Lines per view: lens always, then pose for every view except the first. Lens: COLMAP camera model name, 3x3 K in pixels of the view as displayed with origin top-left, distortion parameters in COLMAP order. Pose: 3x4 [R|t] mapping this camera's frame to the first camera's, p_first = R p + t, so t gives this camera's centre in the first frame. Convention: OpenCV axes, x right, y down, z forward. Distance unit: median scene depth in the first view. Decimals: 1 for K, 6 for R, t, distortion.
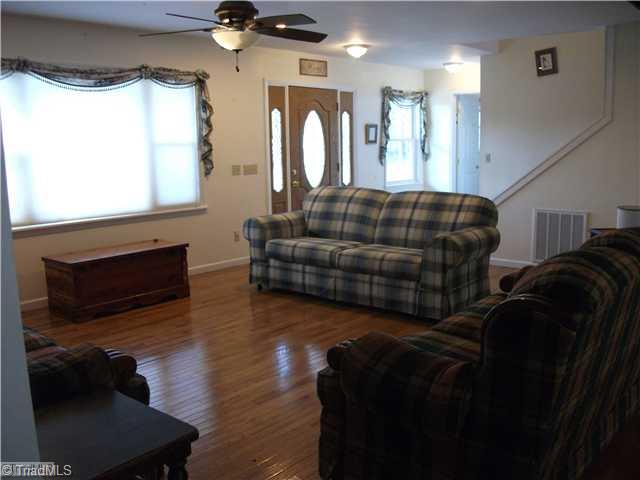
lens RADIAL K [[604.8, 0, 320.0], [0, 604.8, 240.0], [0, 0, 1]] dist [-0.137559, 0.028071]
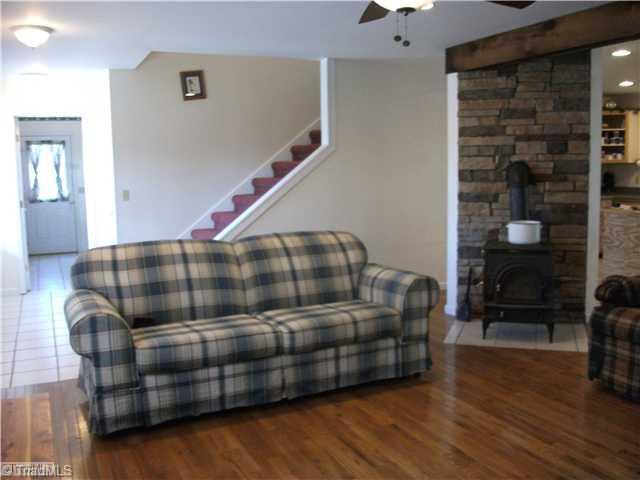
lens RADIAL K [[604.8, 0, 320.0], [0, 604.8, 240.0], [0, 0, 1]] dist [-0.137559, 0.028071]
pose [[0.400325, -0.099099, 0.910999, -0.534185], [0.158197, 0.986683, 0.037814, -0.094539], [-0.902615, 0.128980, 0.410671, 0.632515]]
